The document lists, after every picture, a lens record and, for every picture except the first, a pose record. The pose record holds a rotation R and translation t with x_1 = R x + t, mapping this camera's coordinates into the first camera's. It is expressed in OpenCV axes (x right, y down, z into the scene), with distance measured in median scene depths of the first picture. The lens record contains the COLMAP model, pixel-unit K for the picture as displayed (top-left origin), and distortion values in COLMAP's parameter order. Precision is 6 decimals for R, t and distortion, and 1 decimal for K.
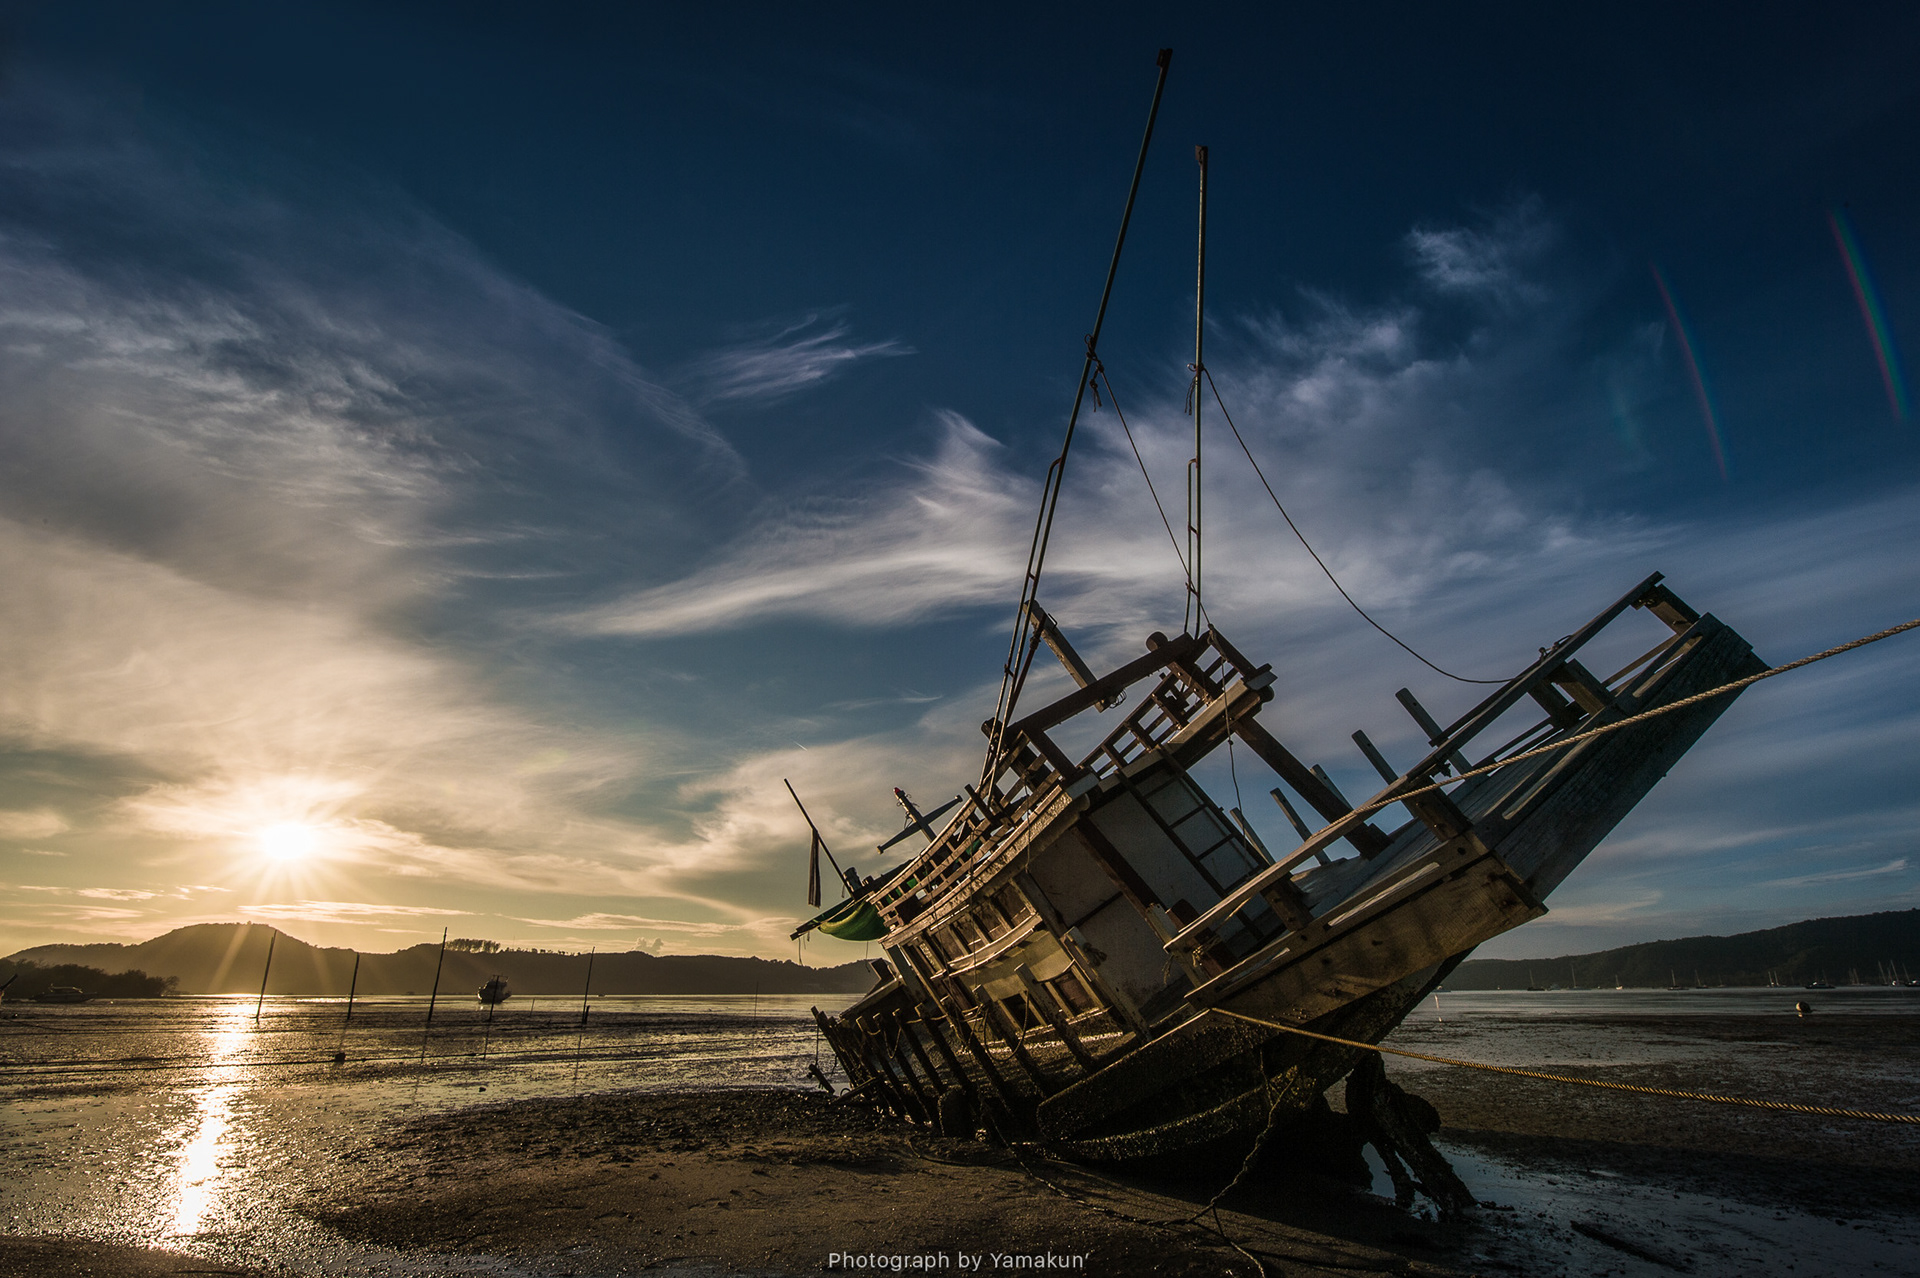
lens RADIAL K [[991.0, 0, 960.0], [0, 991.0, 639.0], [0, 0, 1]] dist [-0.018838, 0.000572]
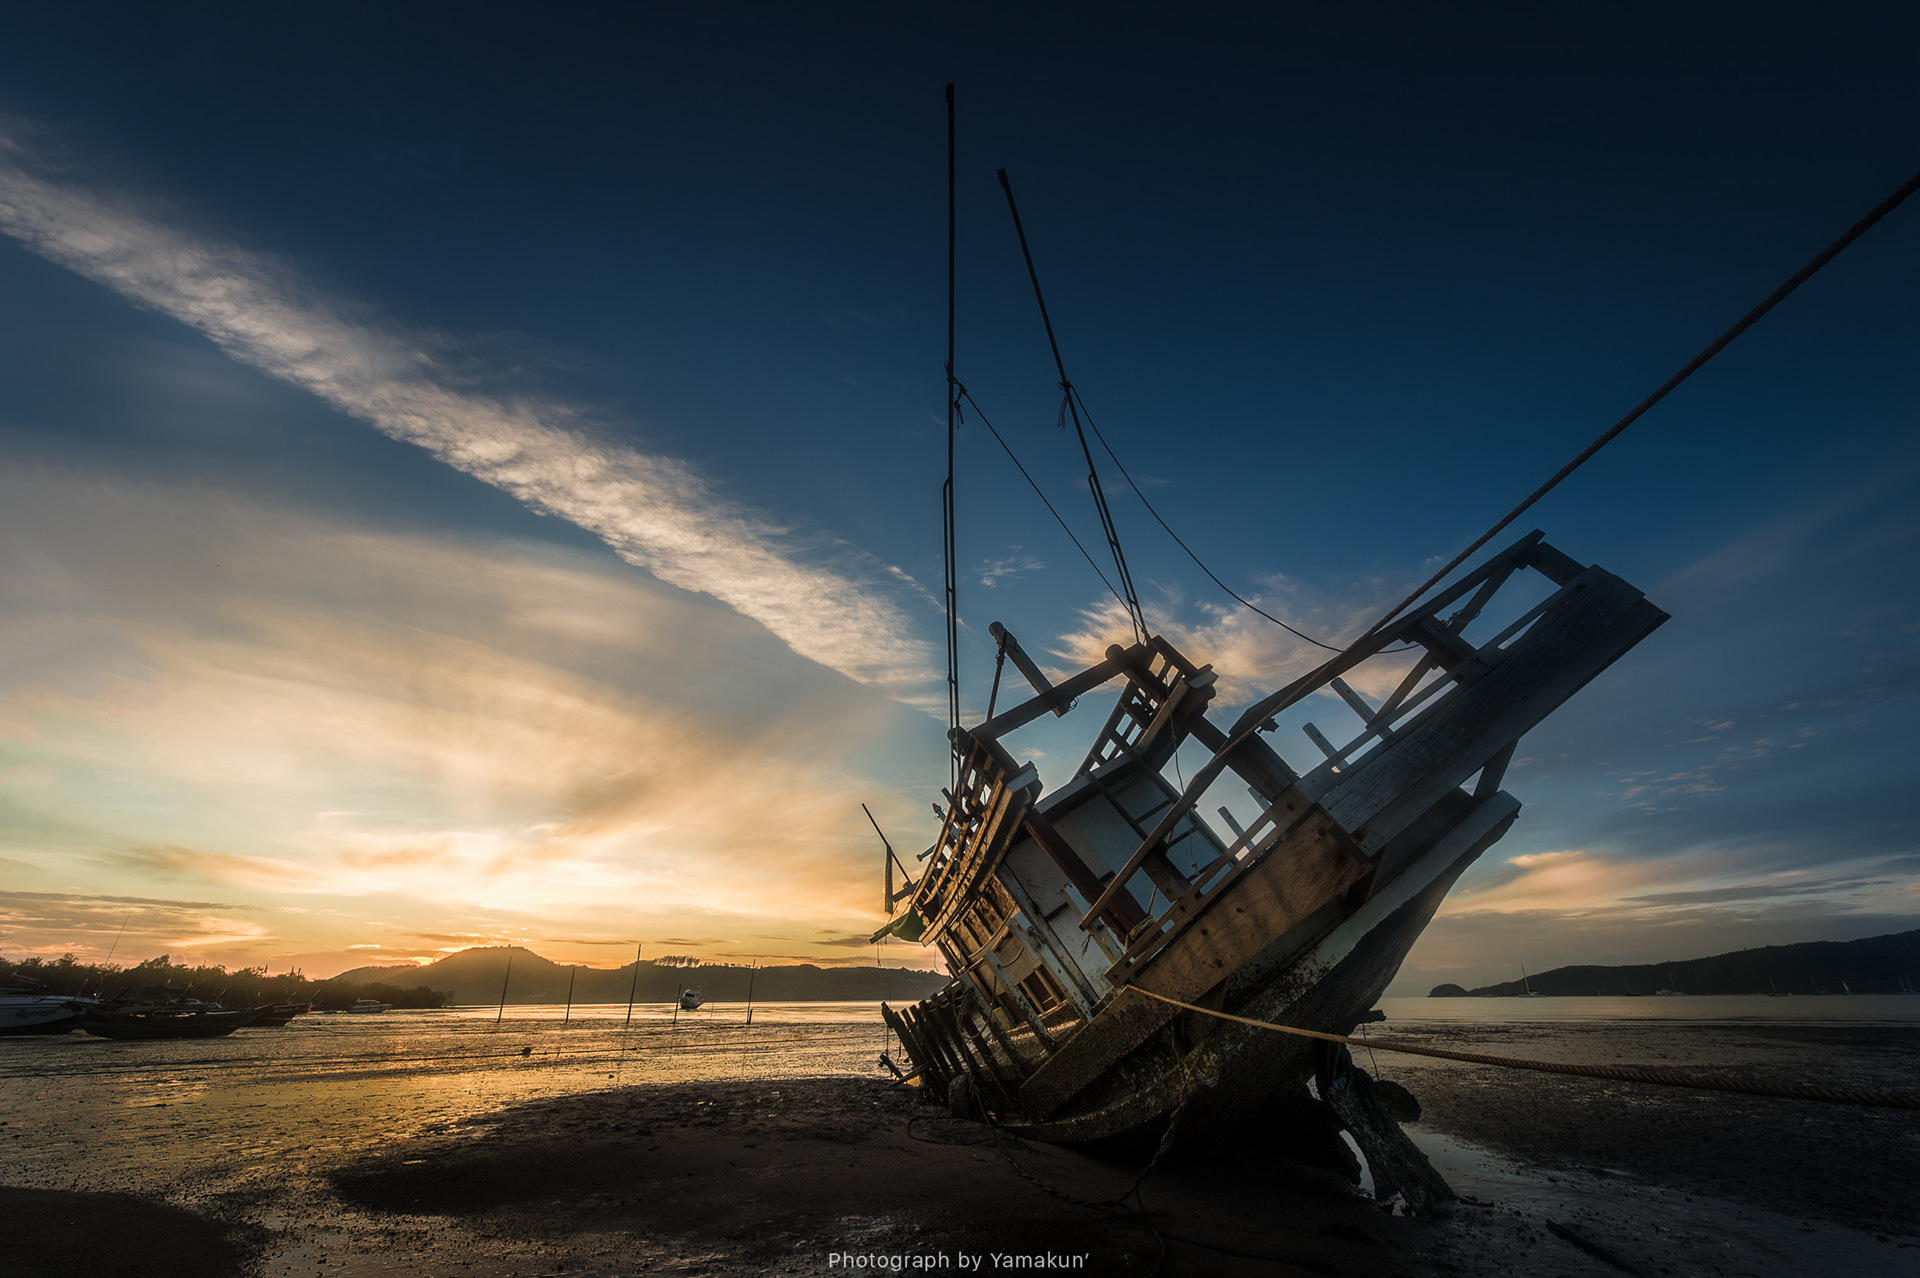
lens RADIAL K [[818.7, 0, 958.4], [0, 818.7, 633.0], [0, 0, 1]] dist [0.001326, -0.000193]
pose [[0.988042, -0.066457, -0.139125, 0.164738], [0.055379, 0.995089, -0.082041, 0.048933], [0.143894, 0.073355, 0.986871, 0.071976]]
